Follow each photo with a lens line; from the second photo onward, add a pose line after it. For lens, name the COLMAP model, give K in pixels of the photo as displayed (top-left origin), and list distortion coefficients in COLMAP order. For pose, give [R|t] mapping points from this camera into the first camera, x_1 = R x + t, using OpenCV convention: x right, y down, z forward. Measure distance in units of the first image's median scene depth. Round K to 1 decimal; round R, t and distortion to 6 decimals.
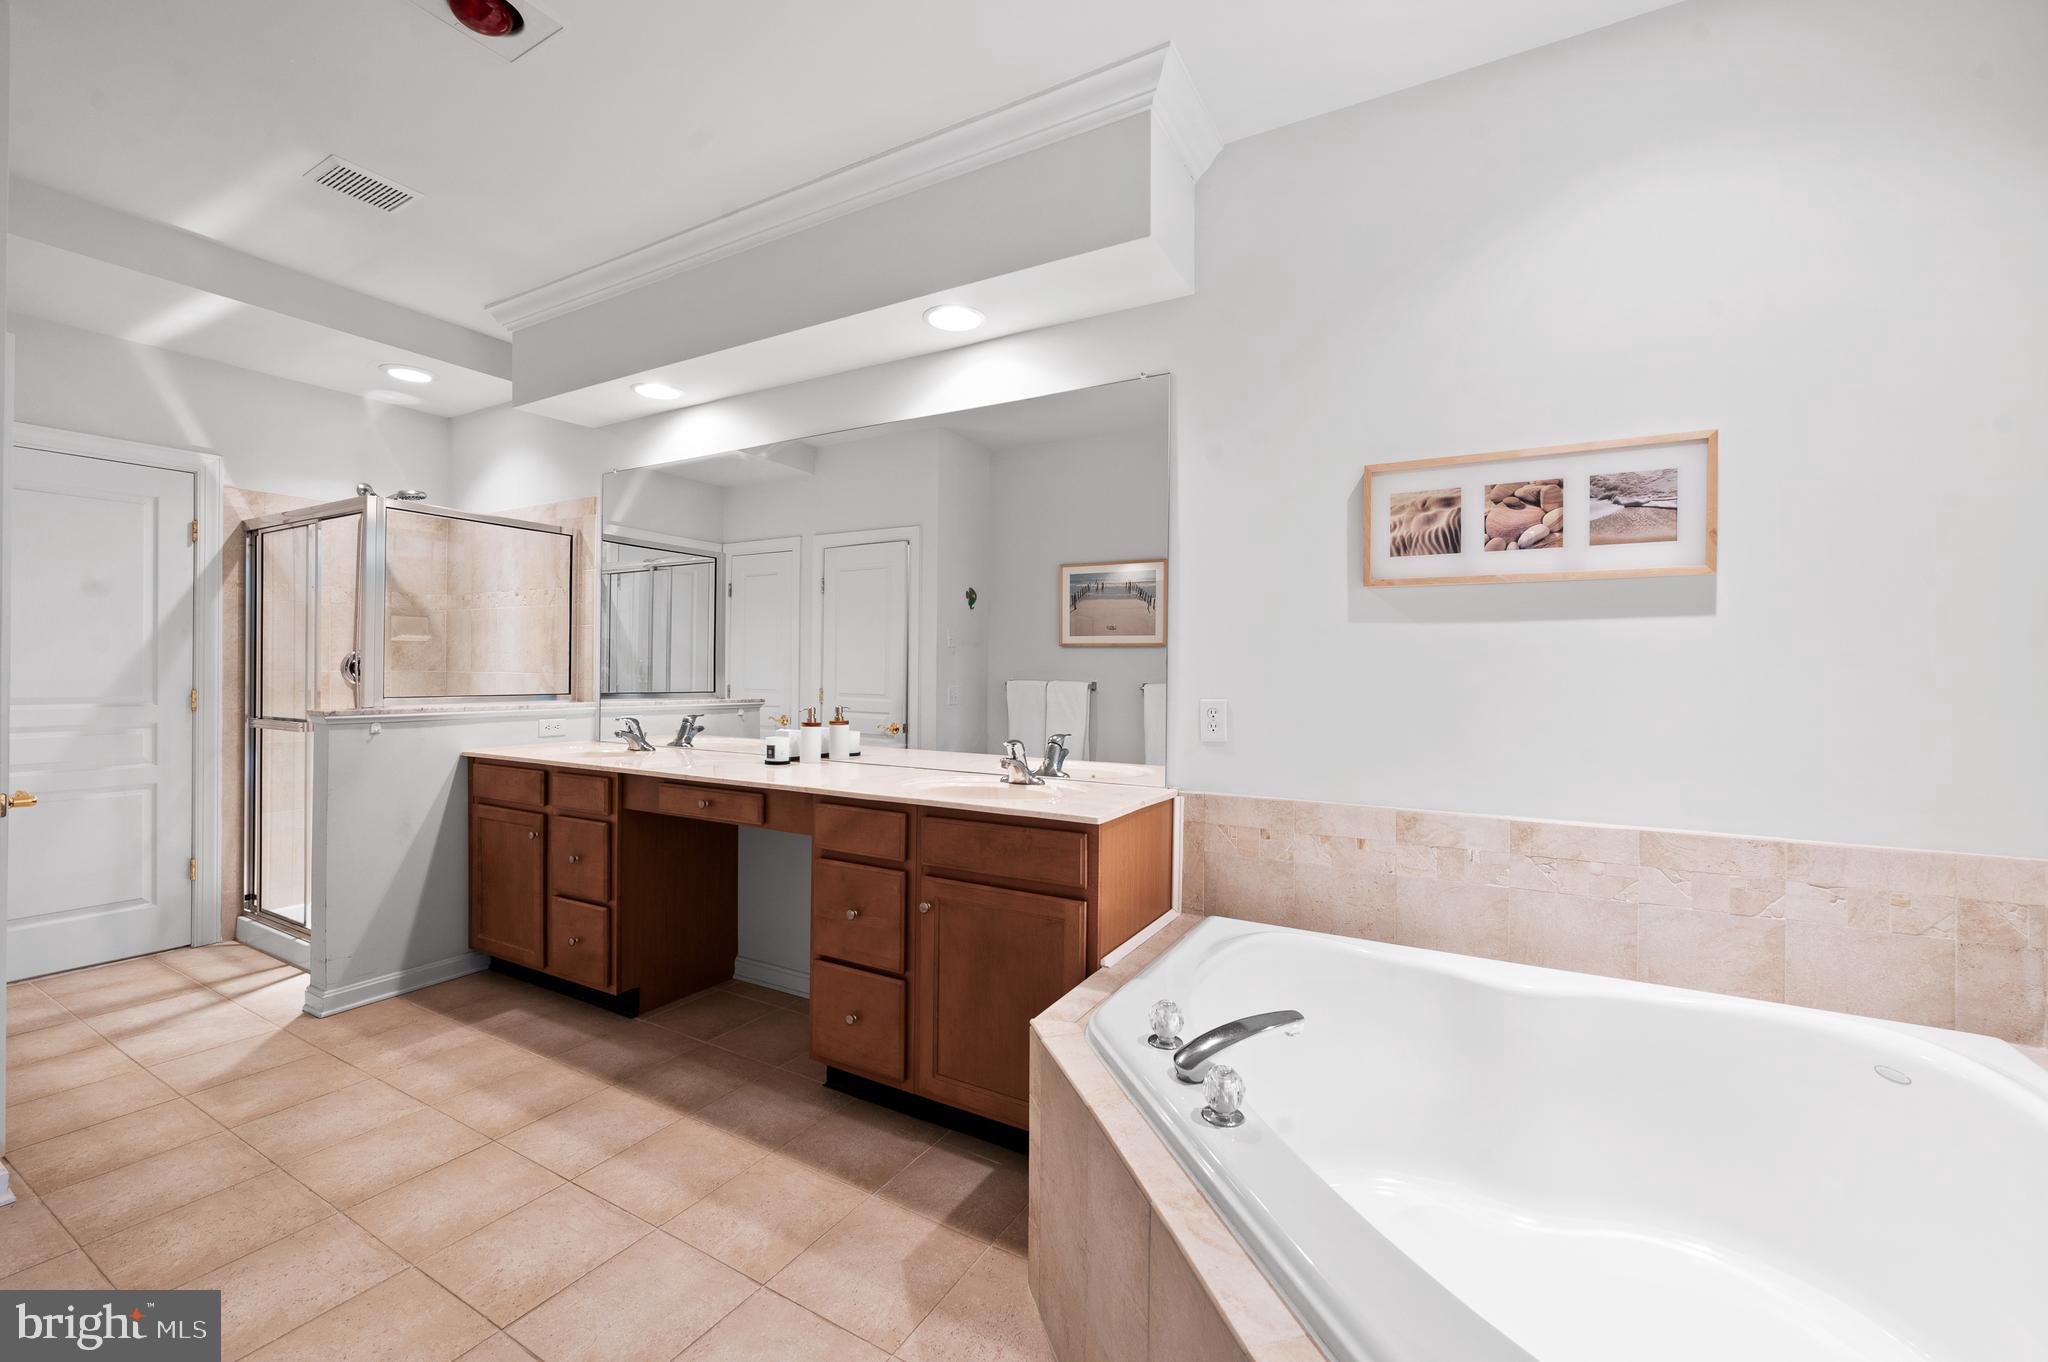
lens RADIAL K [[825.4, 0, 1025.7], [0, 825.4, 684.4], [0, 0, 1]] dist [-0.005513, 0.001413]
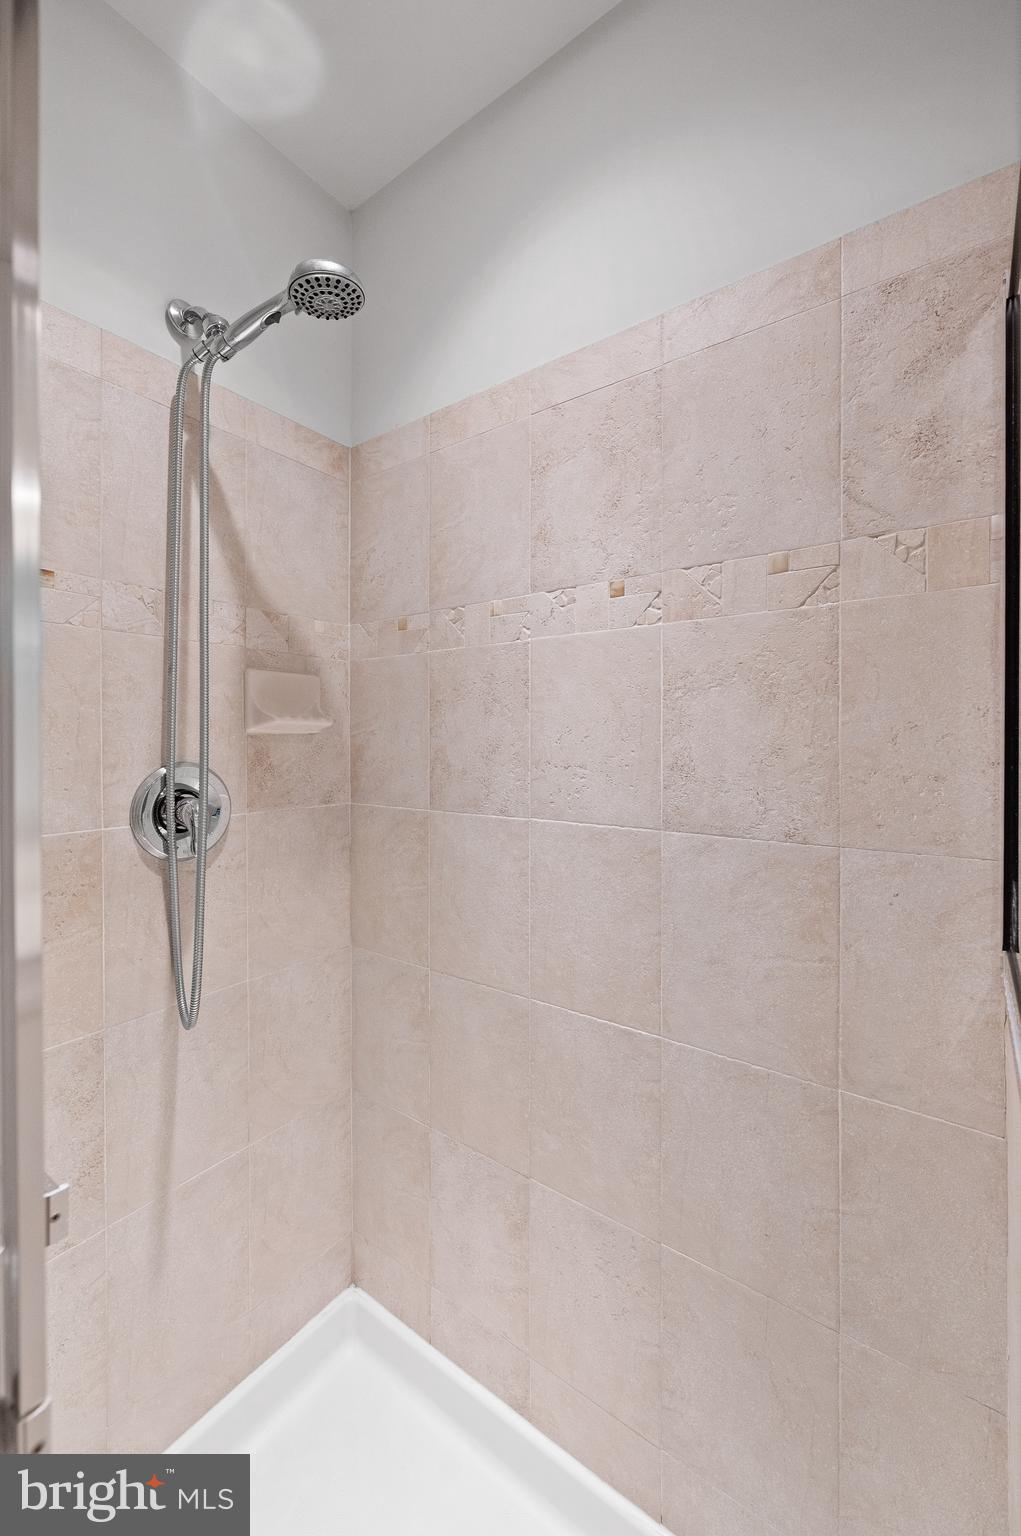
lens RADIAL K [[619.0, 0, 509.2], [0, 619.0, 752.0], [0, 0, 1]] dist [-0.005513, 0.001413]
pose [[0.992418, -0.007309, -0.122692, -0.608887], [0.007775, 0.999964, 0.003320, -0.044462], [0.122663, -0.004248, 0.992439, 0.722481]]
